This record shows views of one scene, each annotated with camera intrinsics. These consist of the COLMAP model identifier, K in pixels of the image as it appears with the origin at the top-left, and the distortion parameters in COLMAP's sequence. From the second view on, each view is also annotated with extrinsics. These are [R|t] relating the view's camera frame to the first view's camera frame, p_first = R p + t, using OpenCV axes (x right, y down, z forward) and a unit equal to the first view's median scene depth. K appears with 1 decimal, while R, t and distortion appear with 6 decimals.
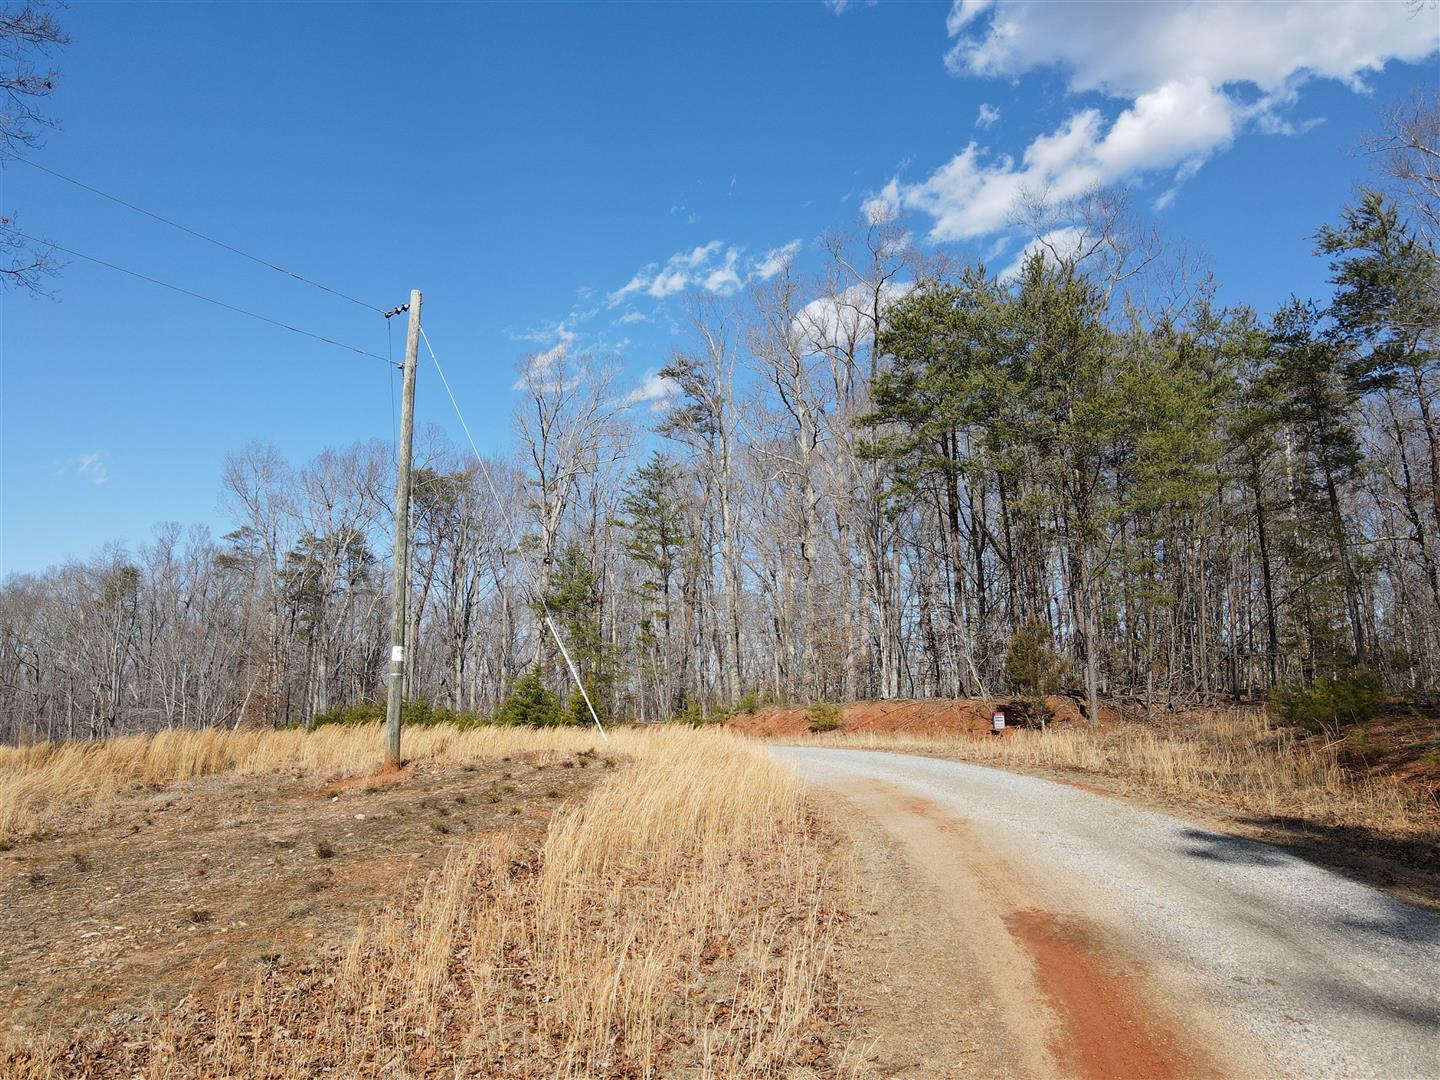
lens RADIAL K [[1051.3, 0, 720.0], [0, 1051.3, 540.0], [0, 0, 1]] dist [0.009068, 0.011256]
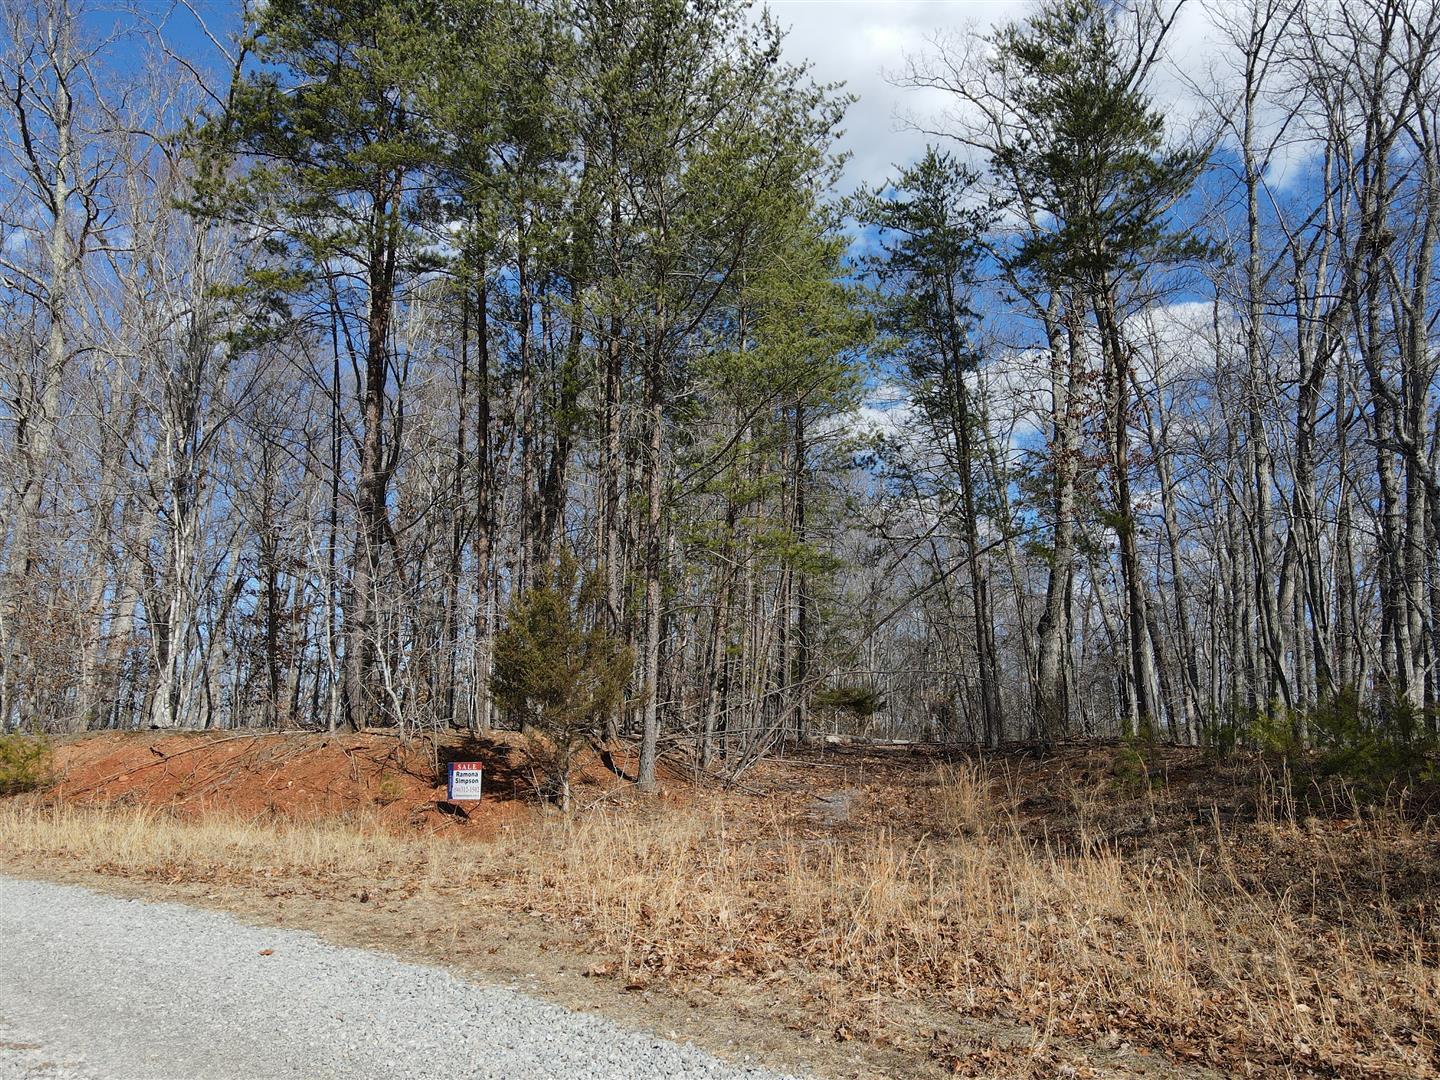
lens RADIAL K [[1051.3, 0, 720.0], [0, 1051.3, 540.0], [0, 0, 1]] dist [0.009068, 0.011256]
pose [[0.791788, 0.142274, 0.593995, 0.062747], [-0.118609, 0.989796, -0.078972, 0.077401], [-0.599170, -0.007924, 0.800583, 0.482627]]
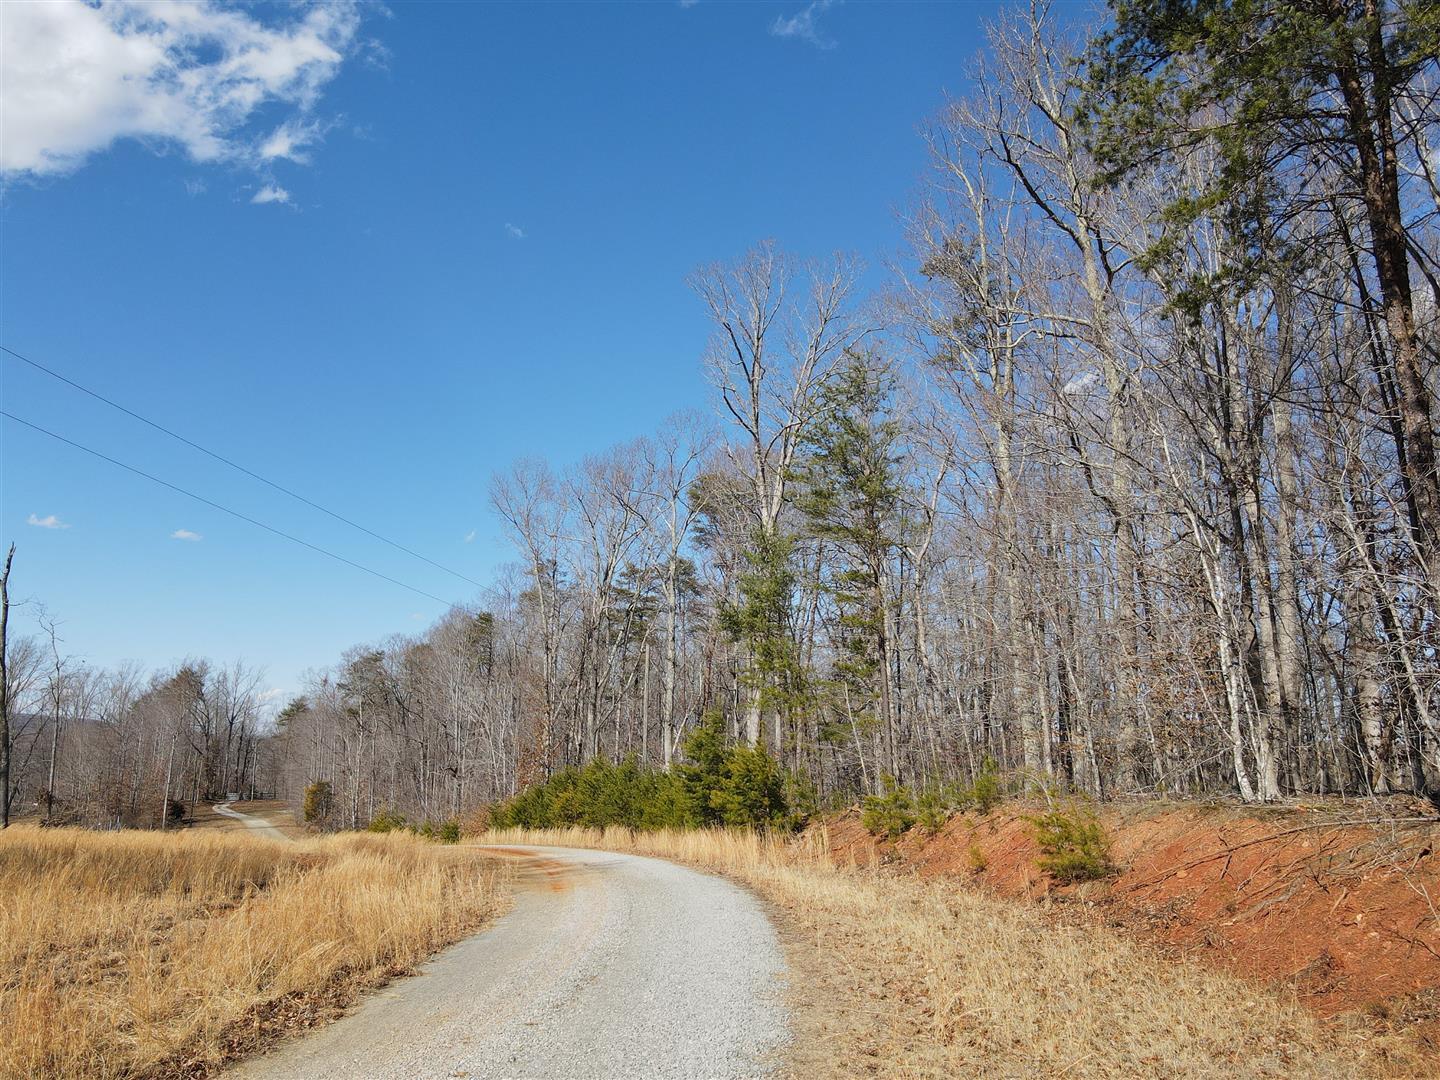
lens RADIAL K [[1051.3, 0, 720.0], [0, 1051.3, 540.0], [0, 0, 1]] dist [0.009068, 0.011256]
pose [[0.900887, -0.080704, -0.426485, 0.161035], [0.064693, 0.996553, -0.051923, 0.067935], [0.429205, 0.019186, 0.903003, 0.596961]]
